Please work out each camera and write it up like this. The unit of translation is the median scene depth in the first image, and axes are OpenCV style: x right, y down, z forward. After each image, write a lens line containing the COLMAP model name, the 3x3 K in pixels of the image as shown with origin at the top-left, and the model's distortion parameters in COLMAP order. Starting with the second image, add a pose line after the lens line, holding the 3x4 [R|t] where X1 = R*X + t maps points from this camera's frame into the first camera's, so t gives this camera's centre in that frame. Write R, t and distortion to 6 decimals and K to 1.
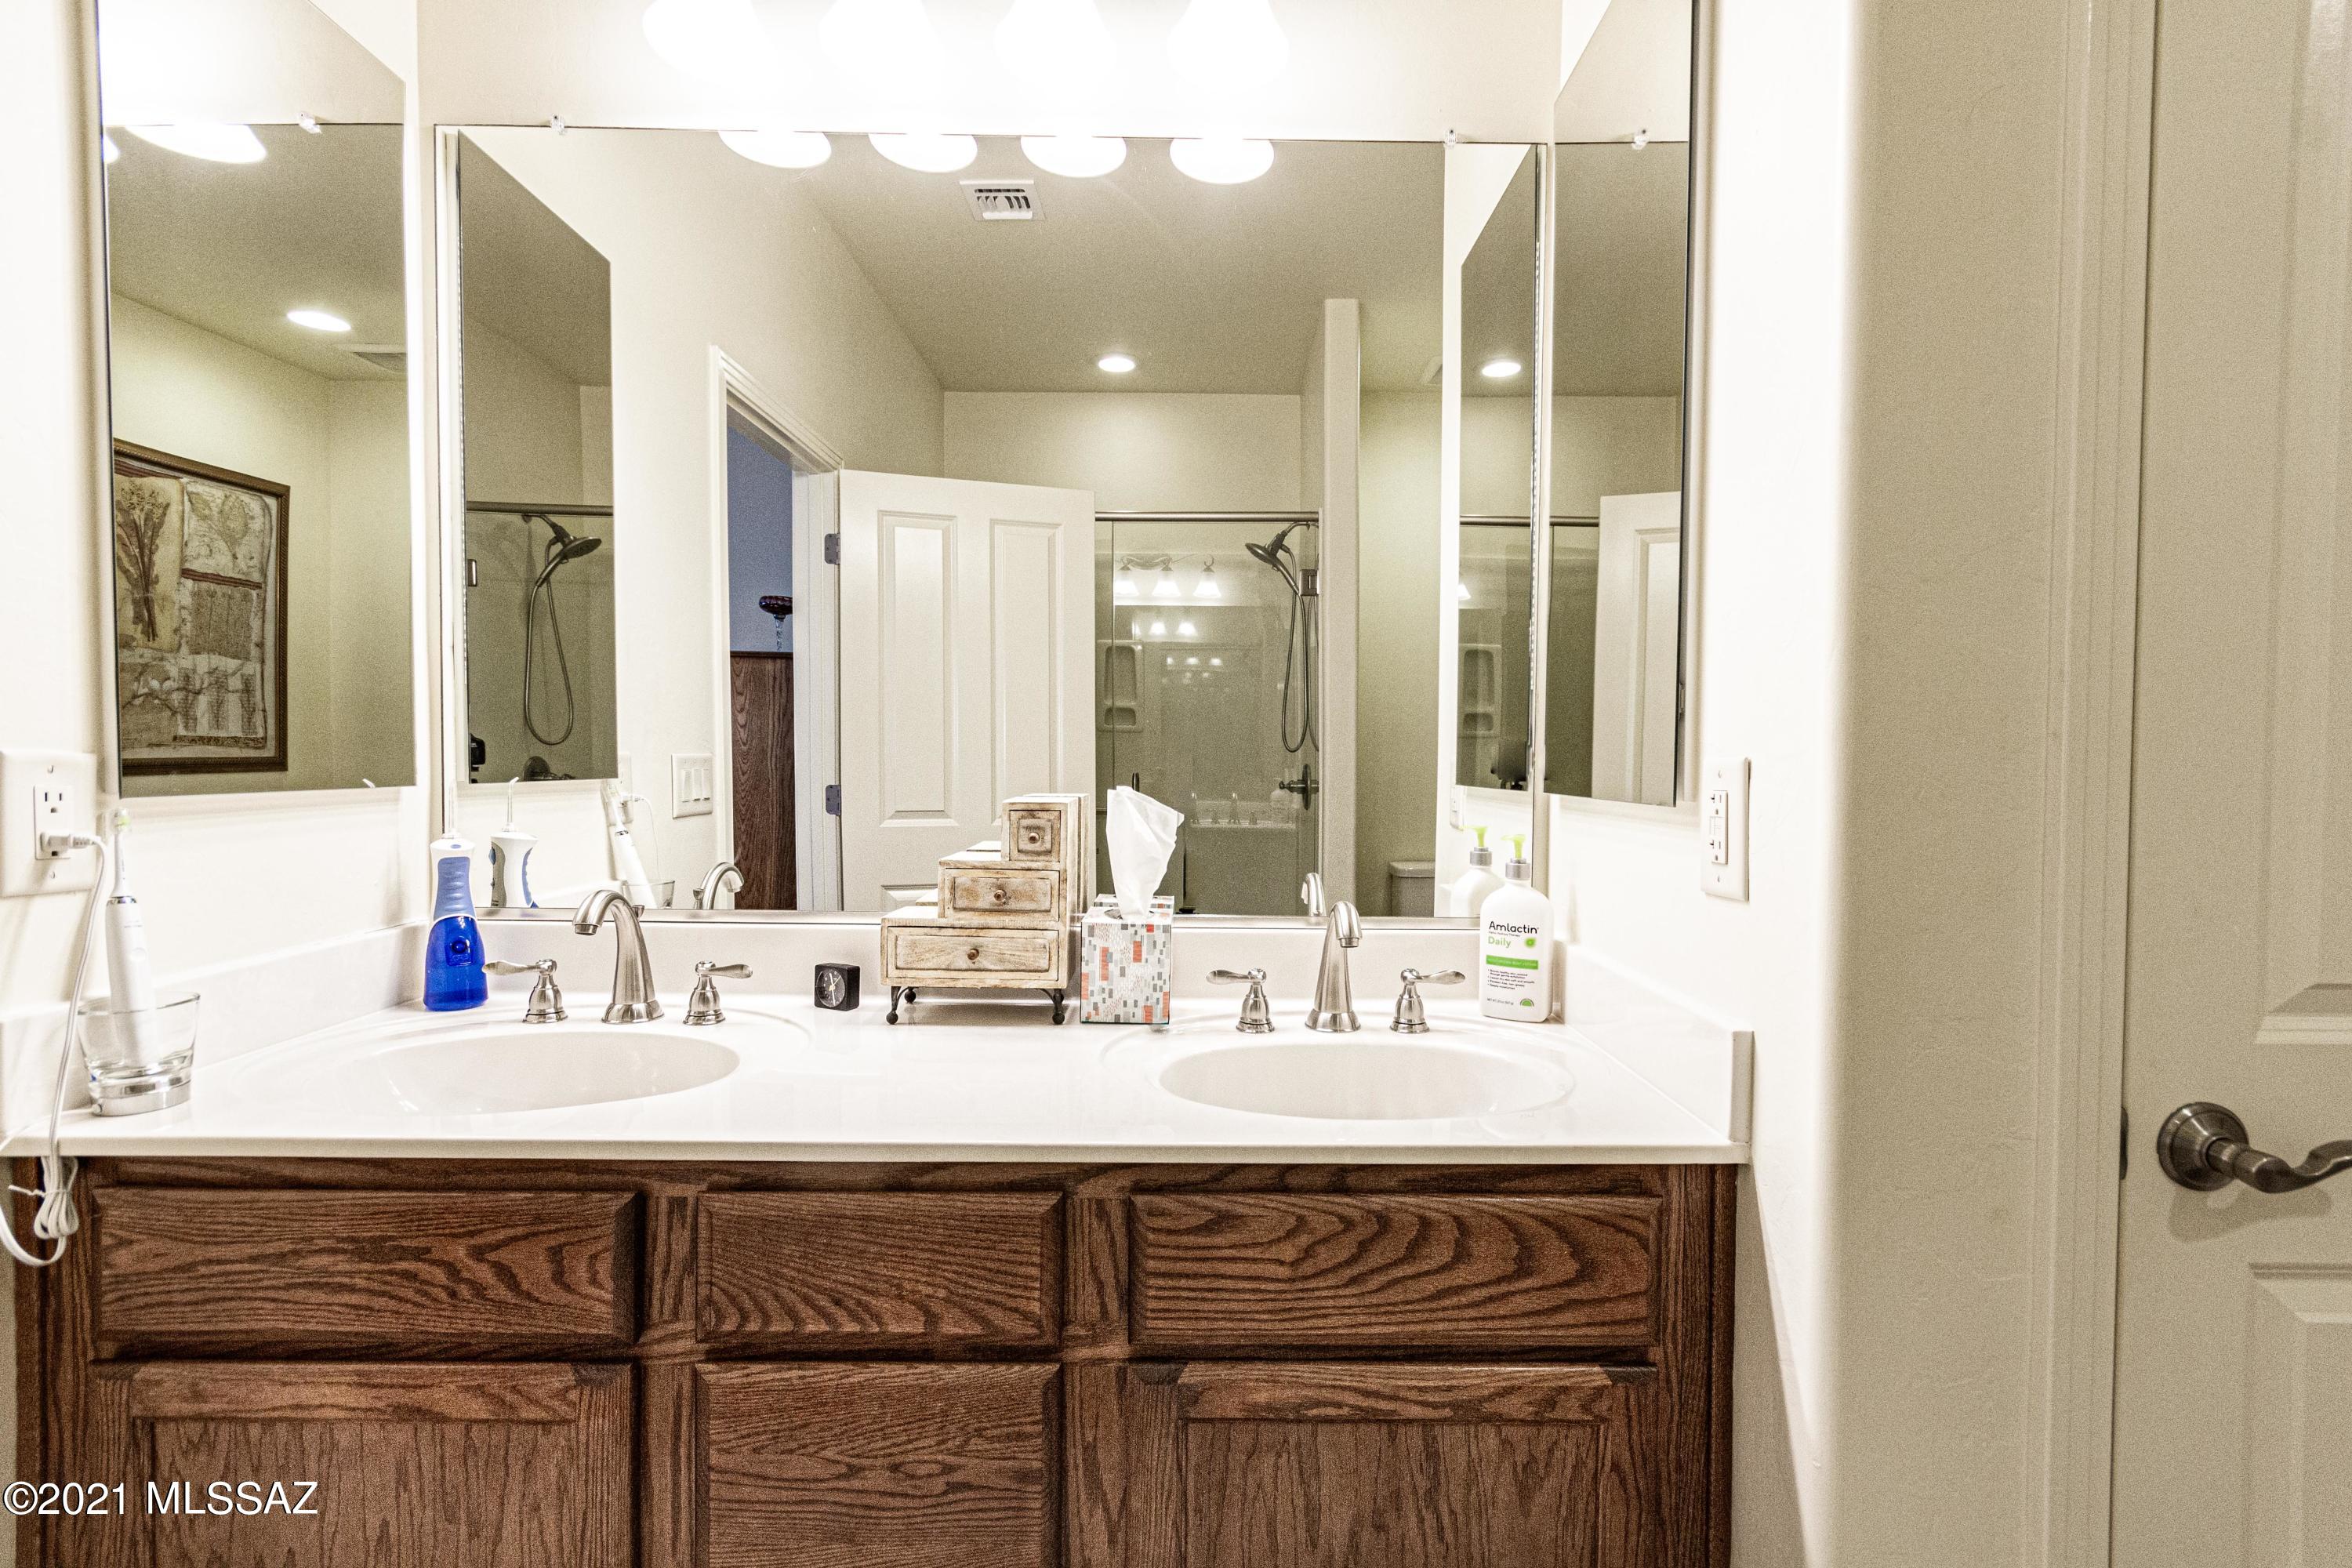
lens RADIAL K [[1105.1, 0, 1186.0], [0, 1105.1, 788.8], [0, 0, 1]] dist [0.009588, -0.001670]
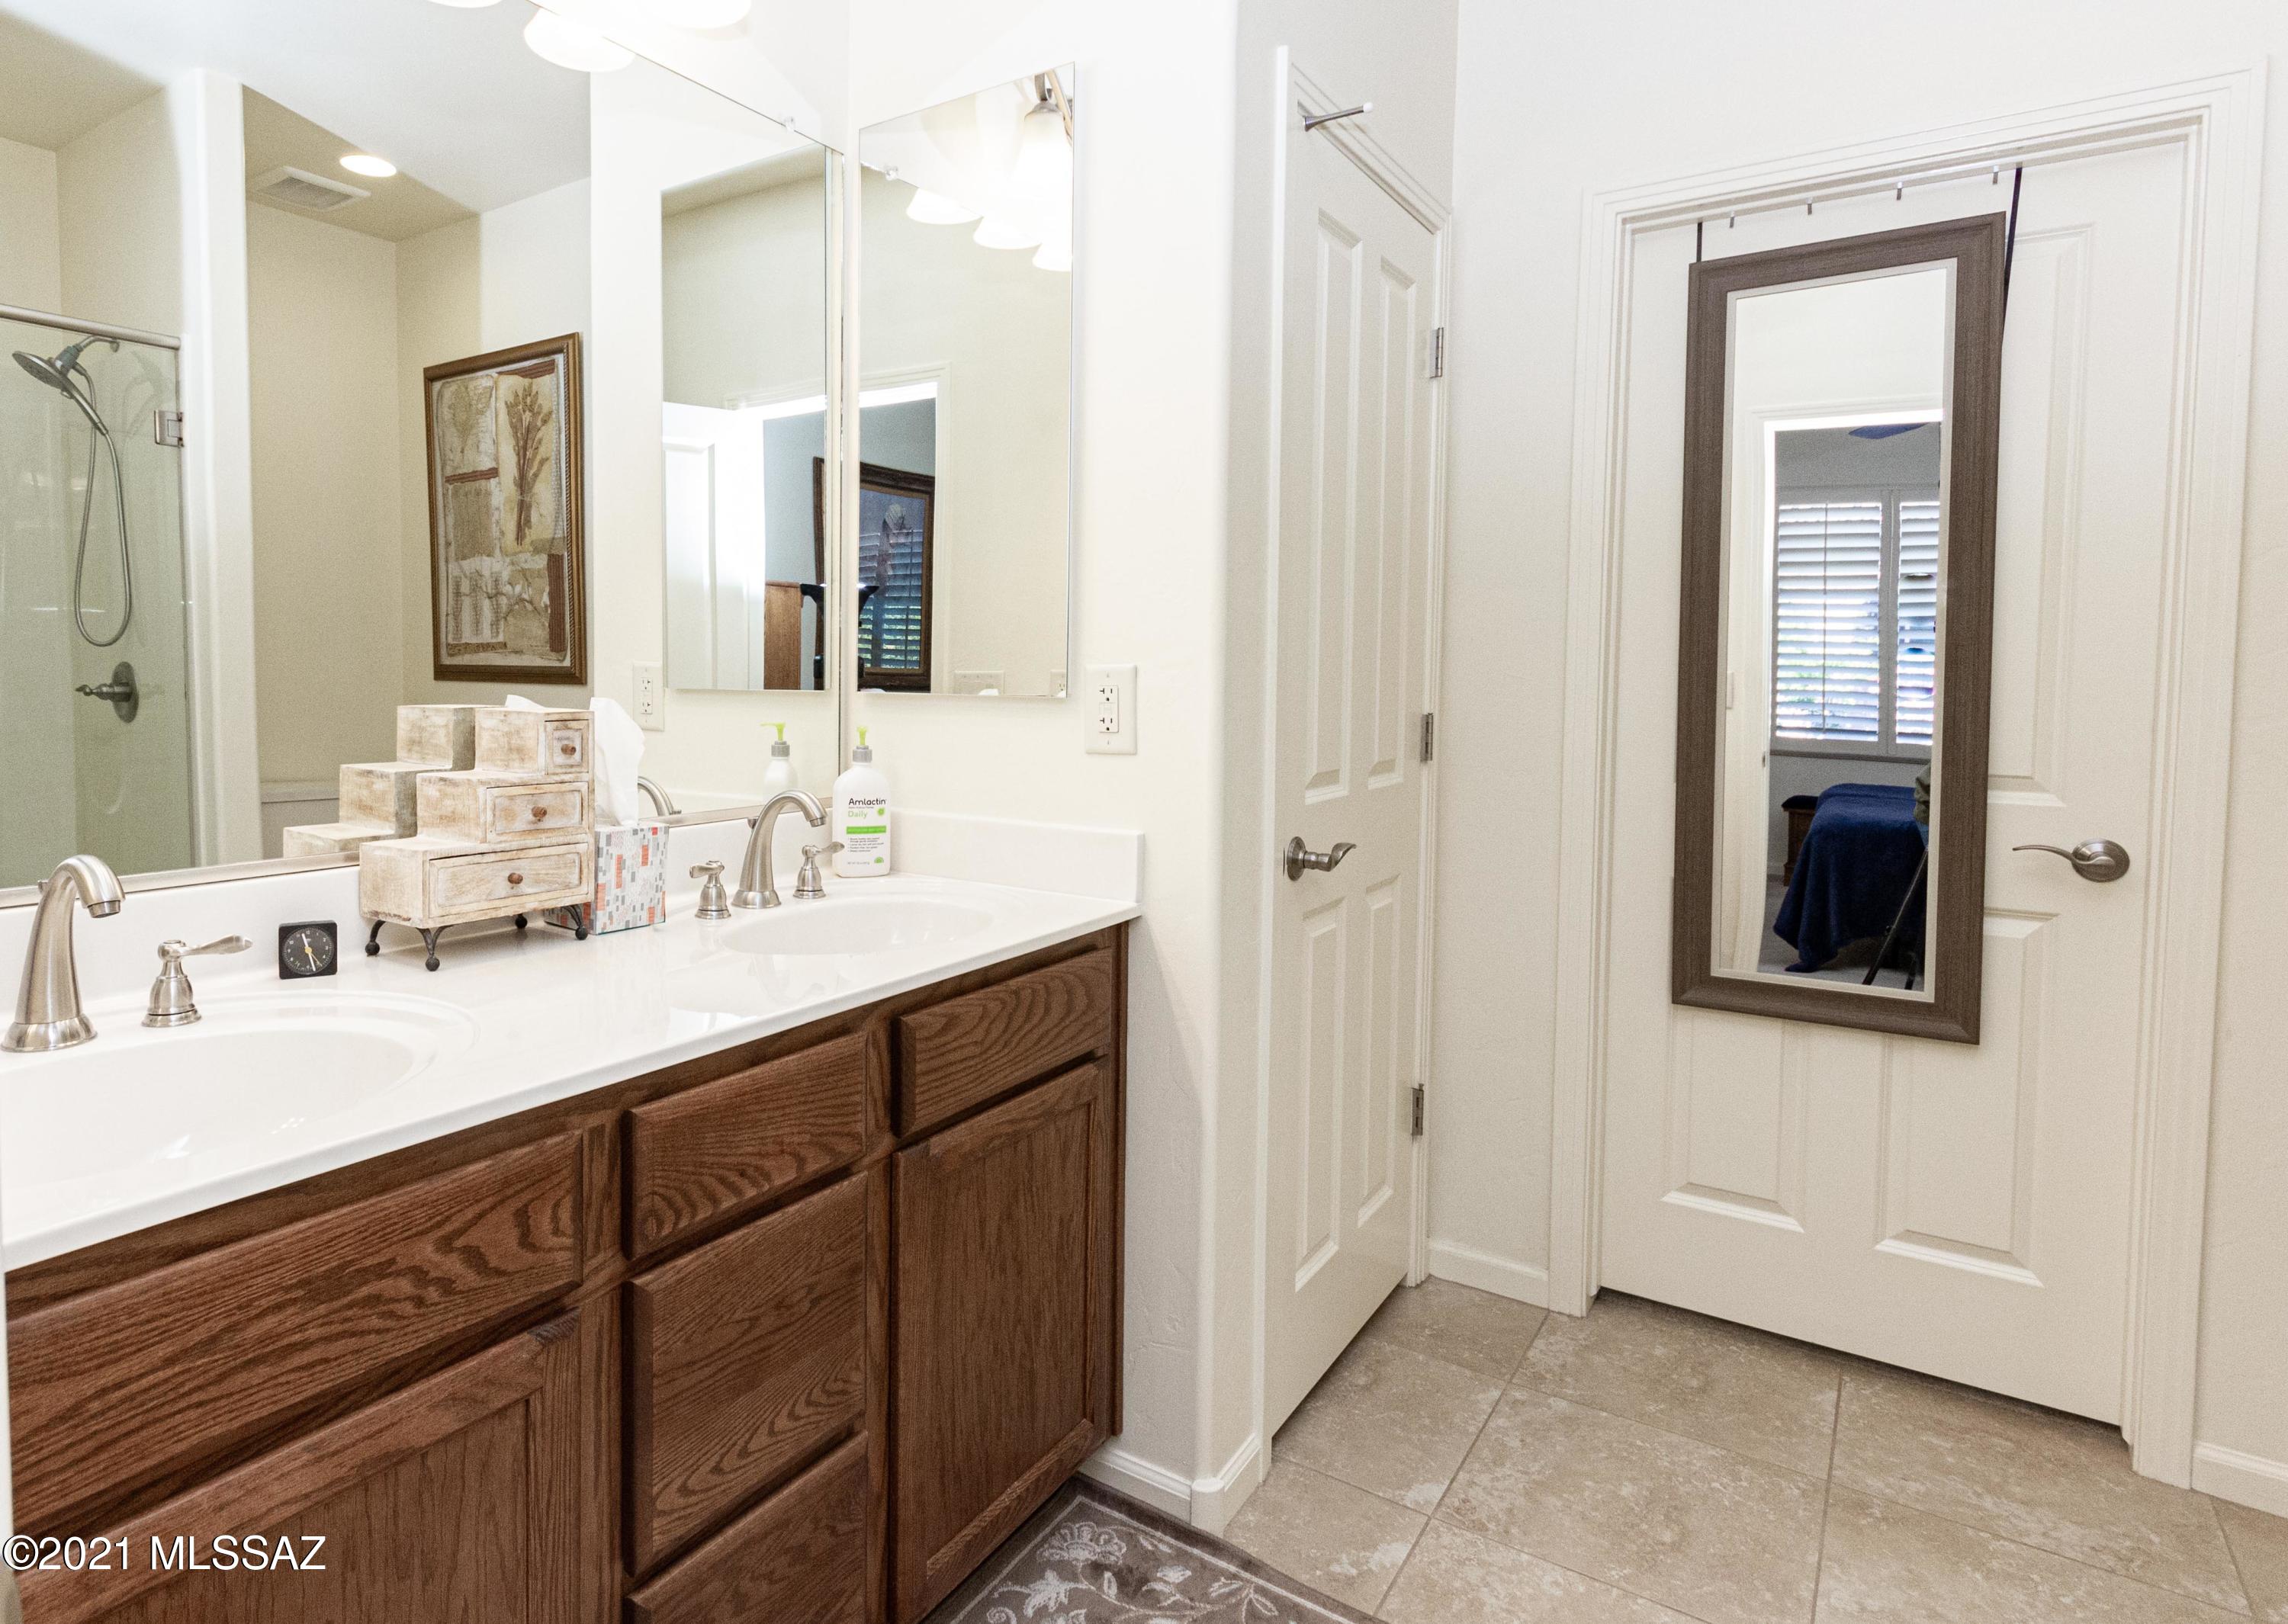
lens RADIAL K [[1070.7, 0, 1141.9], [0, 1070.7, 745.6], [0, 0, 1]] dist [0.023704, 0.001048]
pose [[0.615583, -0.063240, 0.785531, -0.917009], [0.023022, 0.997793, 0.062287, -0.006574], [-0.787736, -0.020258, 0.615680, 0.064300]]
